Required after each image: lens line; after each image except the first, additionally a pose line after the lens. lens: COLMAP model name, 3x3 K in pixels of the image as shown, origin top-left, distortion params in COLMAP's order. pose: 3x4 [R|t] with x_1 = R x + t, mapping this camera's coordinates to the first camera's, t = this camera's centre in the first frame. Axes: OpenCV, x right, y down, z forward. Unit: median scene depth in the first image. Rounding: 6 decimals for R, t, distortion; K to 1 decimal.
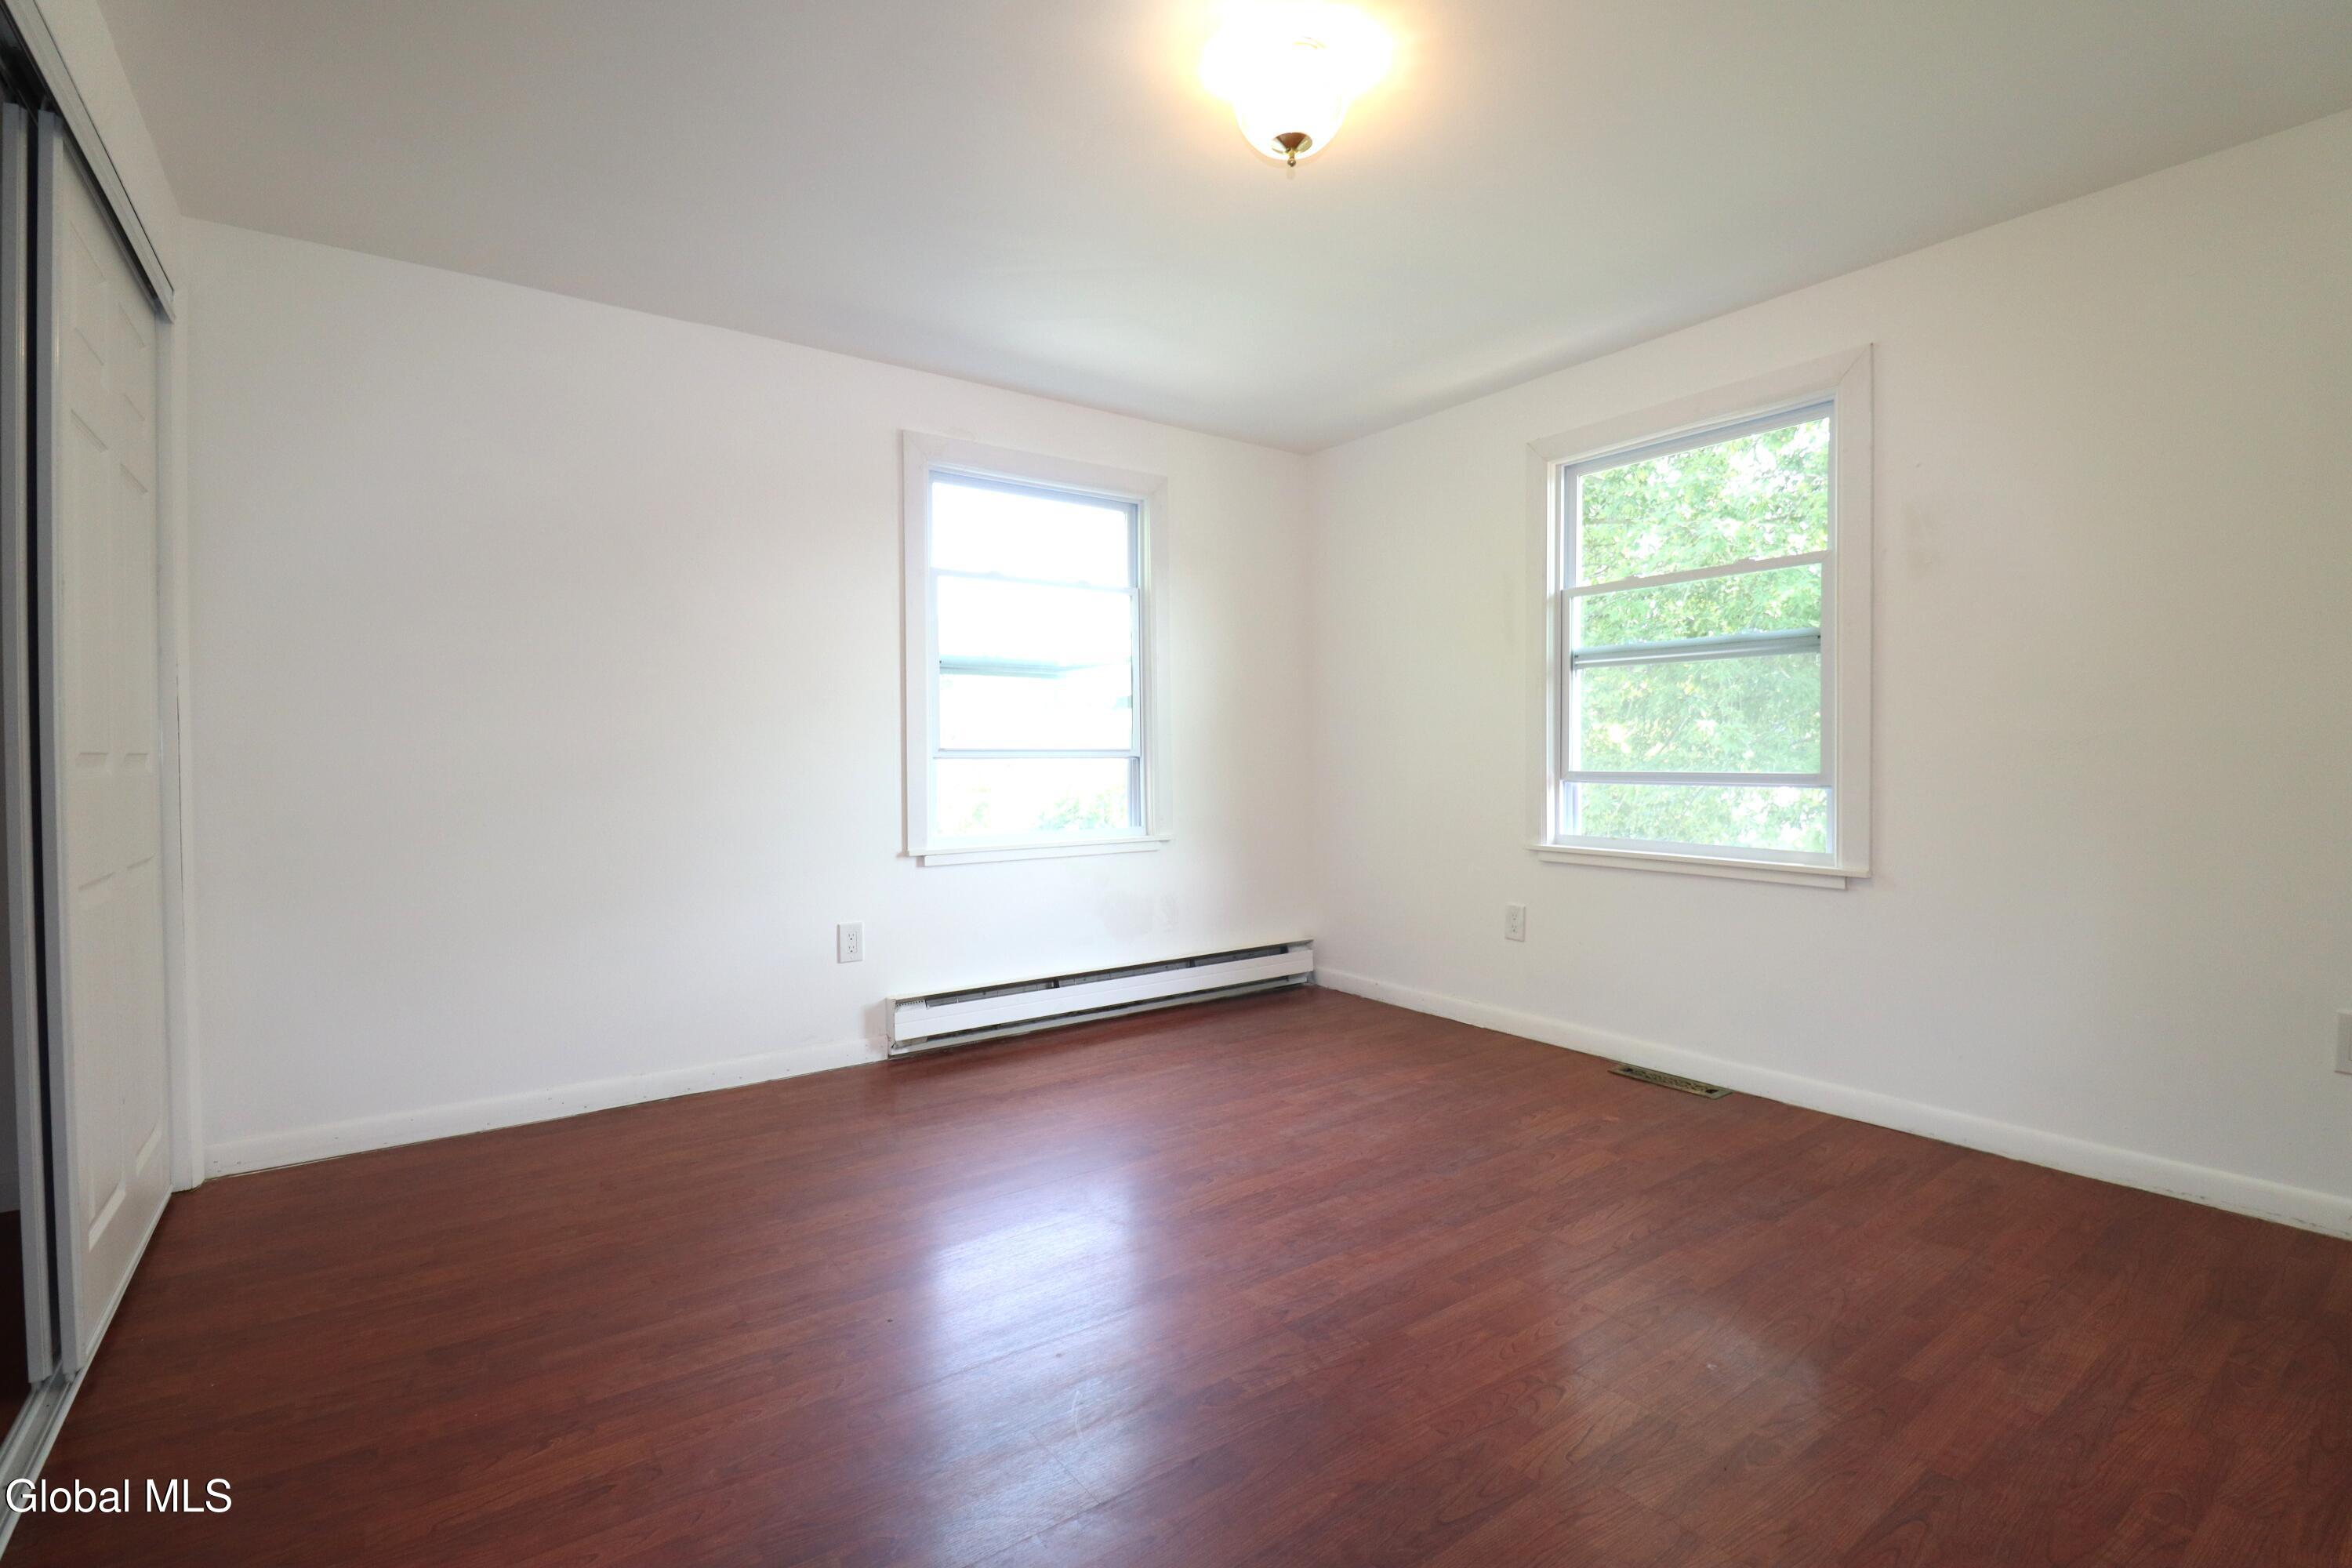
lens RADIAL K [[1093.7, 0, 1171.1], [0, 1093.7, 773.8], [0, 0, 1]] dist [0.001024, -0.013851]
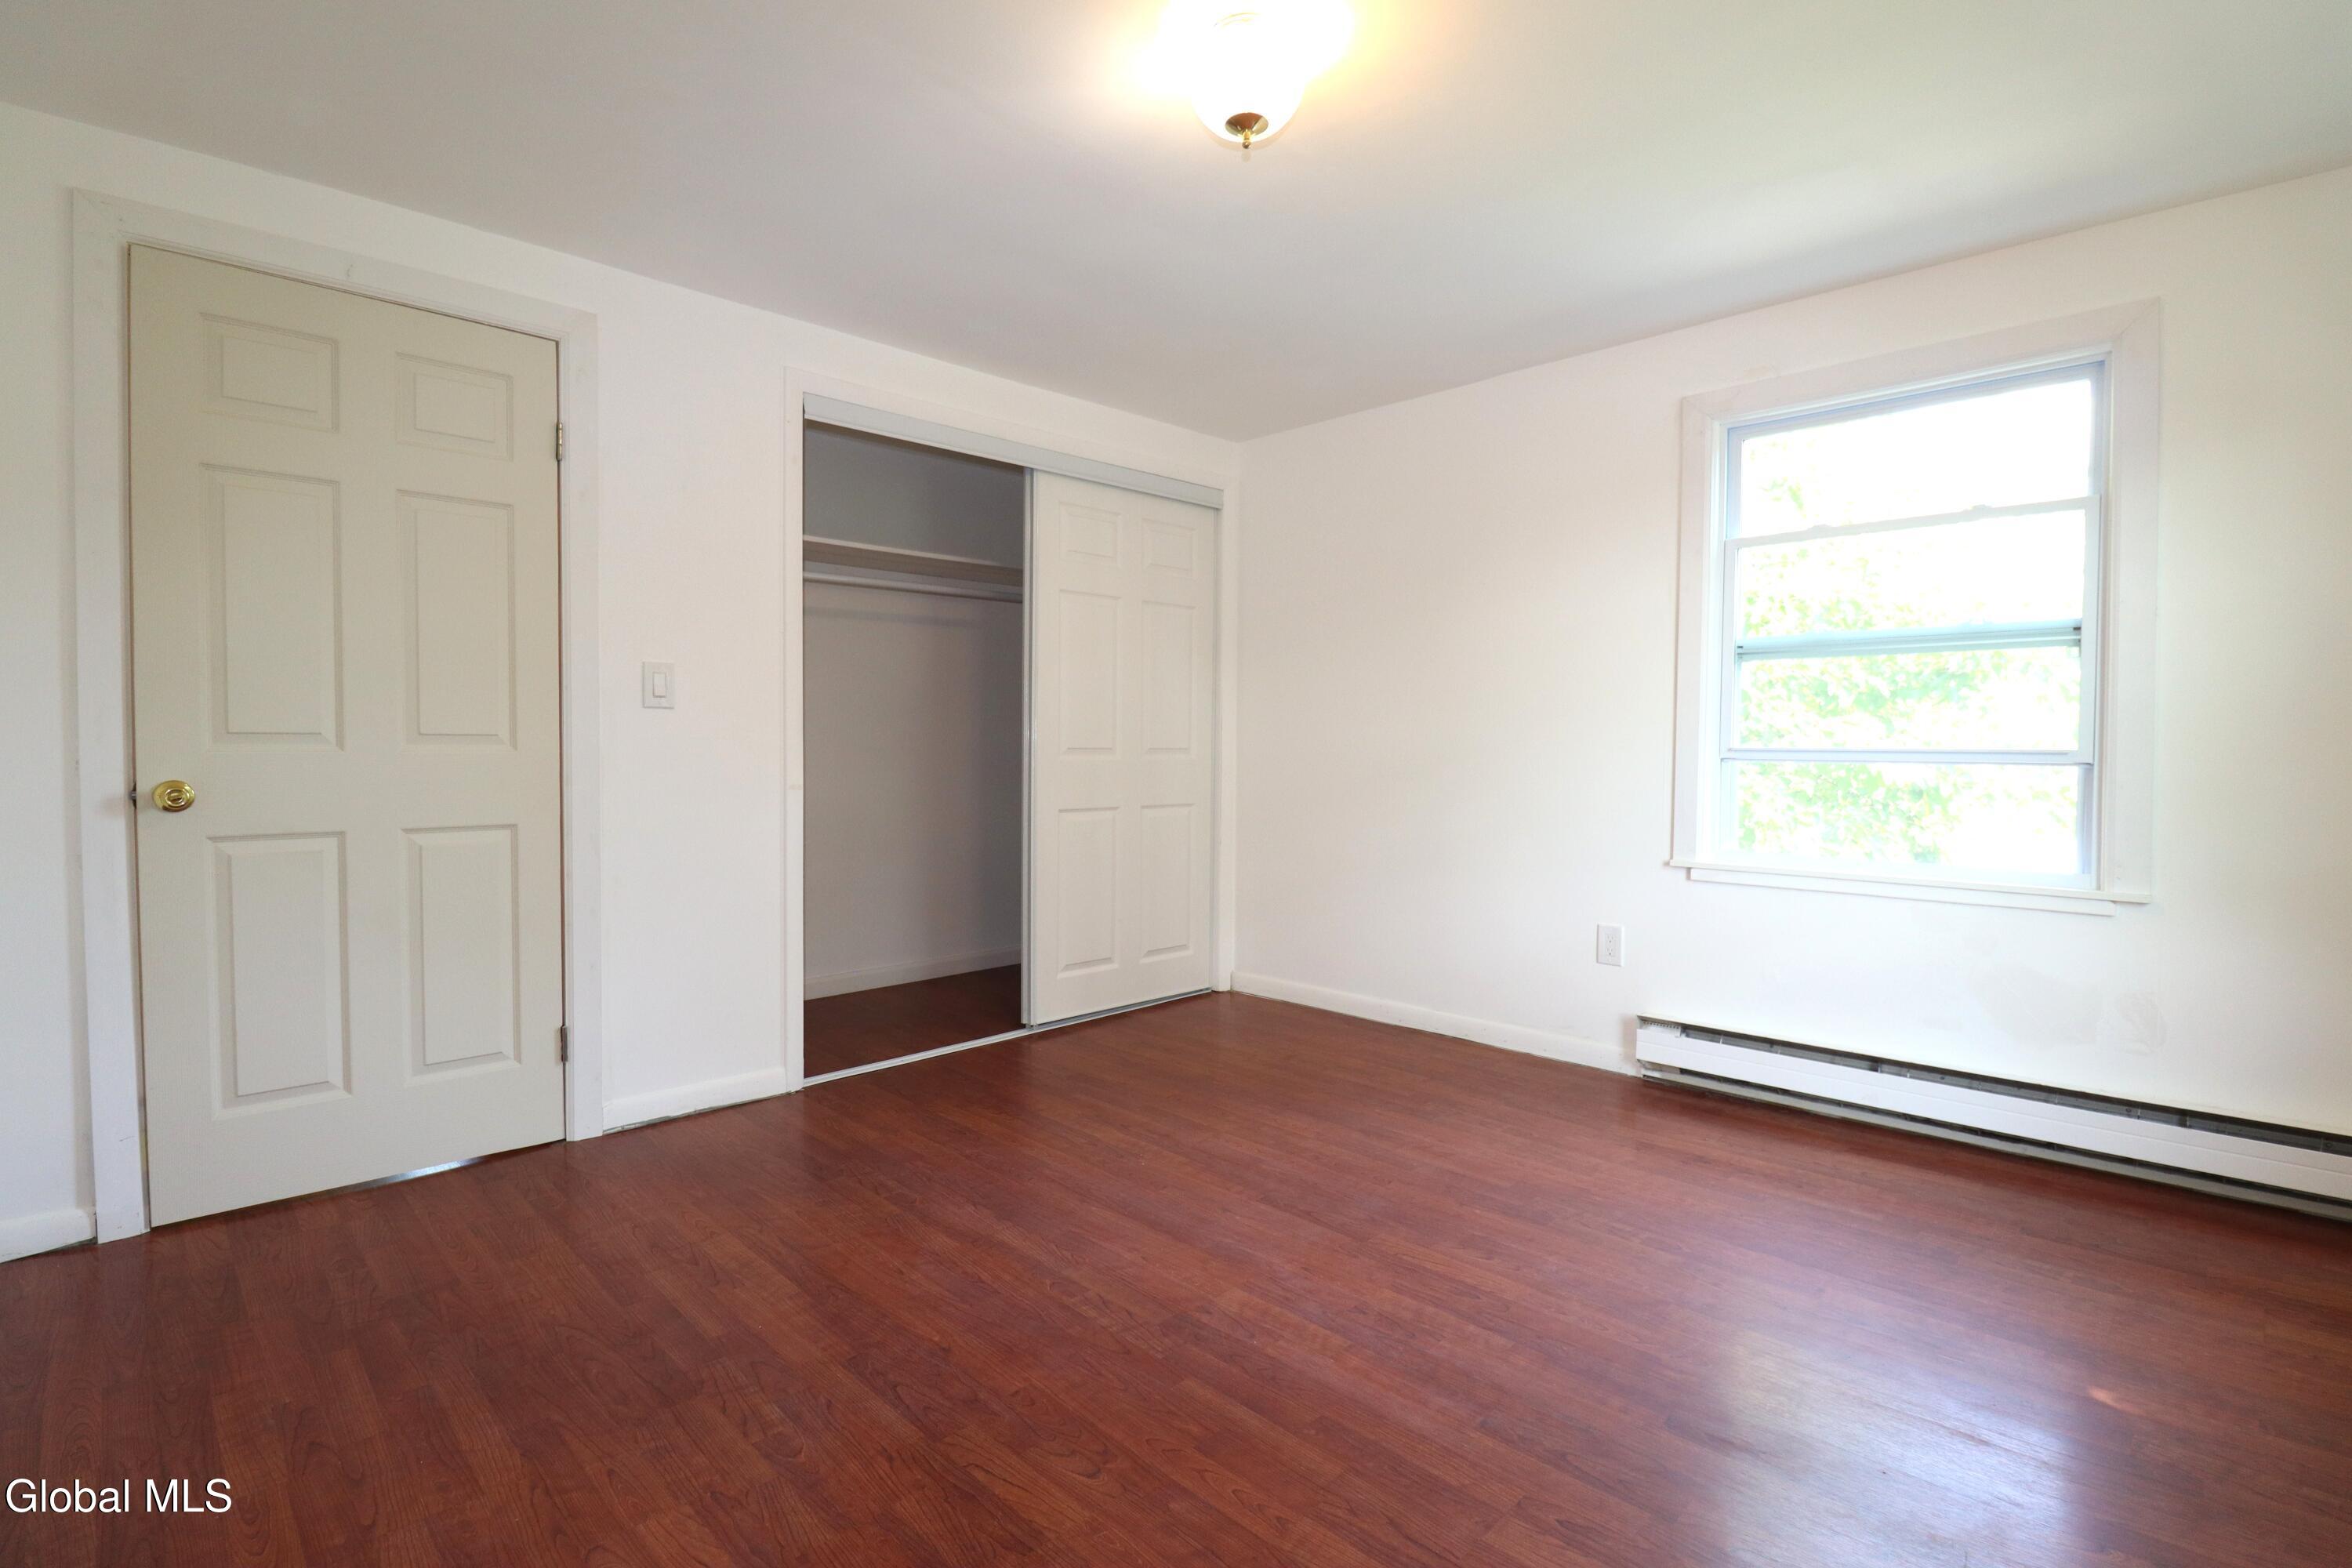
lens RADIAL K [[1093.7, 0, 1171.1], [0, 1093.7, 773.8], [0, 0, 1]] dist [0.001024, -0.013851]
pose [[0.139343, 0.029283, -0.989811, 0.600948], [-0.023185, 0.999385, 0.026302, -0.015767], [0.989973, 0.019284, 0.139936, 0.453941]]
